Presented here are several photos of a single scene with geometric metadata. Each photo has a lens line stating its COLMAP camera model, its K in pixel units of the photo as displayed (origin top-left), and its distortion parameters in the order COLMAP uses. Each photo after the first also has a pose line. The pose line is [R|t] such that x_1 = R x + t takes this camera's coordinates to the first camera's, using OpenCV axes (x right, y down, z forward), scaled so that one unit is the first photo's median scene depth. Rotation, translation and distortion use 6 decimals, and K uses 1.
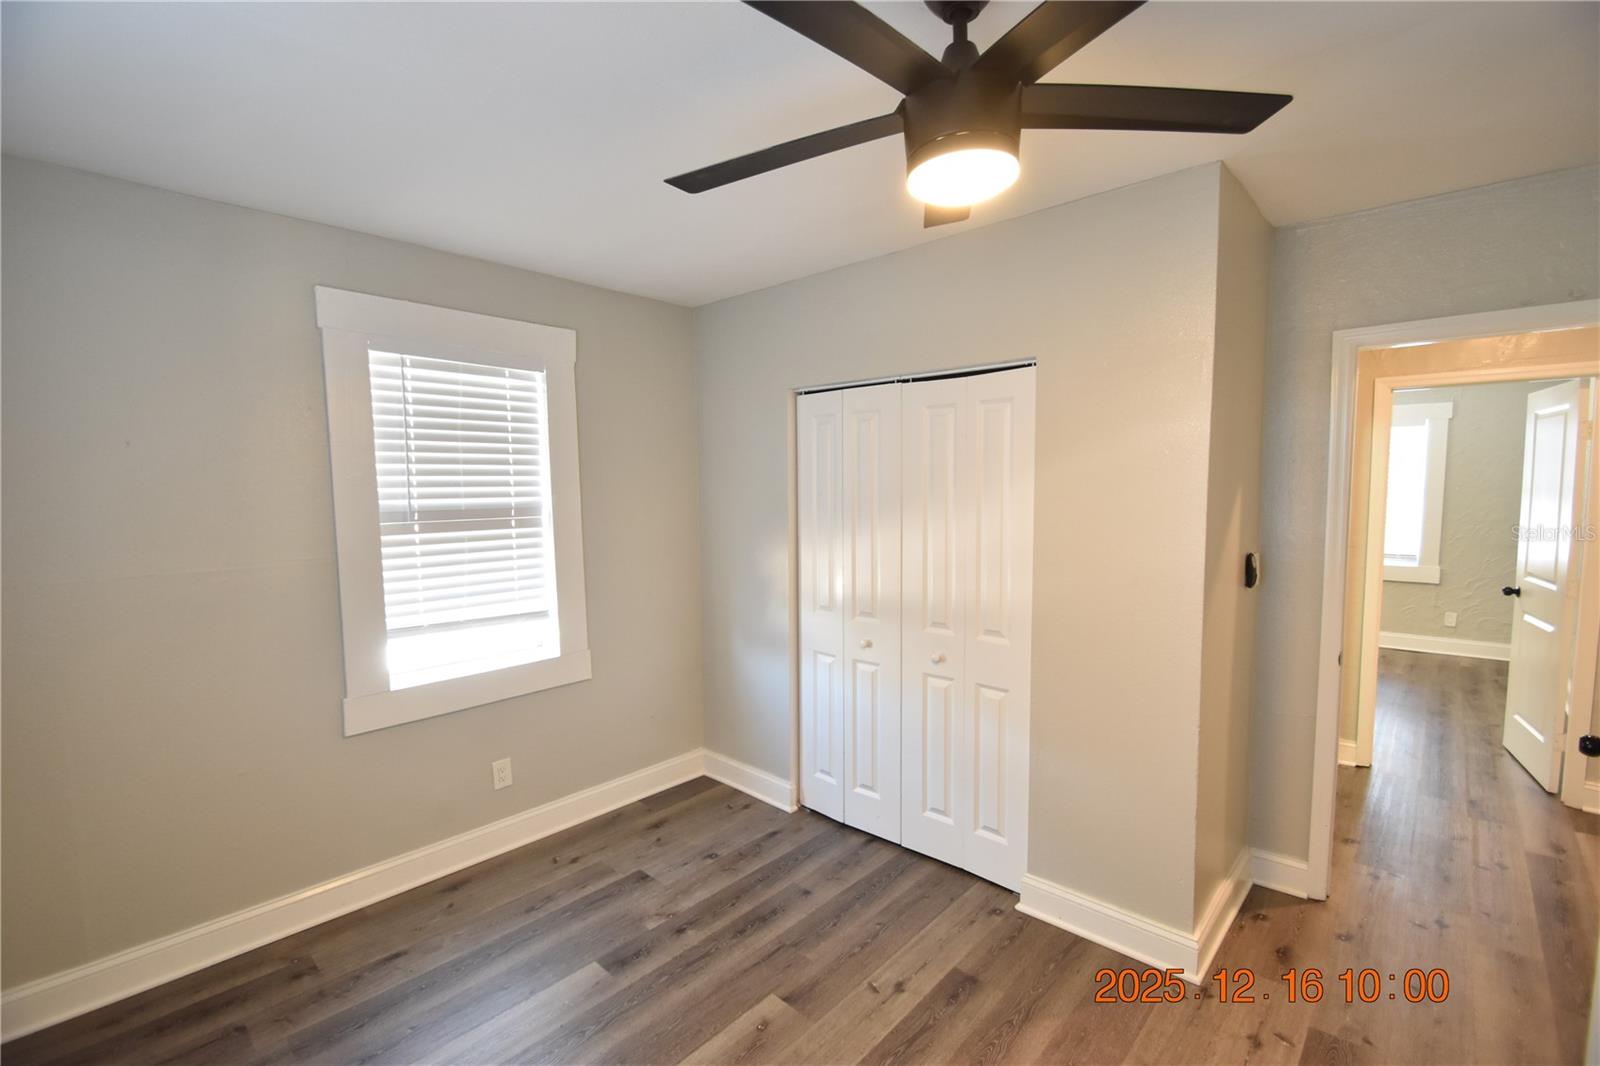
lens RADIAL K [[703.5, 0, 807.5], [0, 703.5, 537.0], [0, 0, 1]] dist [-0.018096, -0.004597]
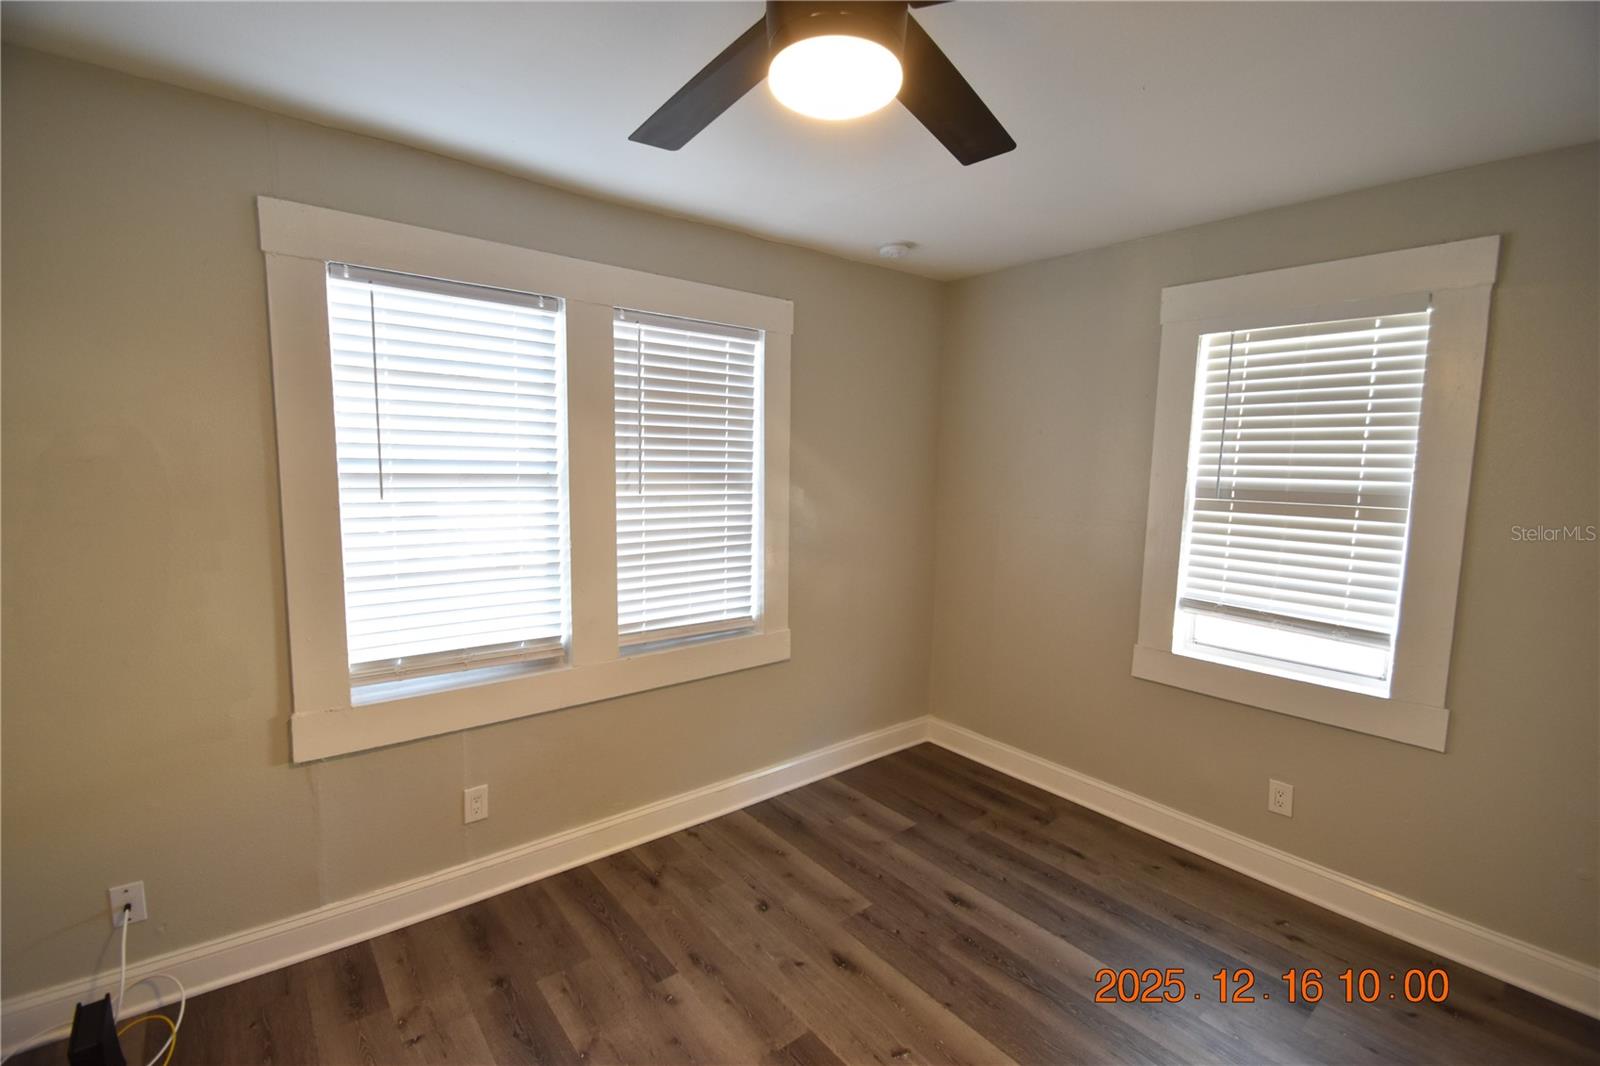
lens RADIAL K [[703.5, 0, 793.2], [0, 703.5, 531.8], [0, 0, 1]] dist [-0.018096, -0.004597]
pose [[-0.175230, 0.113407, -0.977974, 0.779821], [-0.081065, 0.988309, 0.129130, -0.081210], [0.981184, 0.101907, -0.163988, 0.841528]]
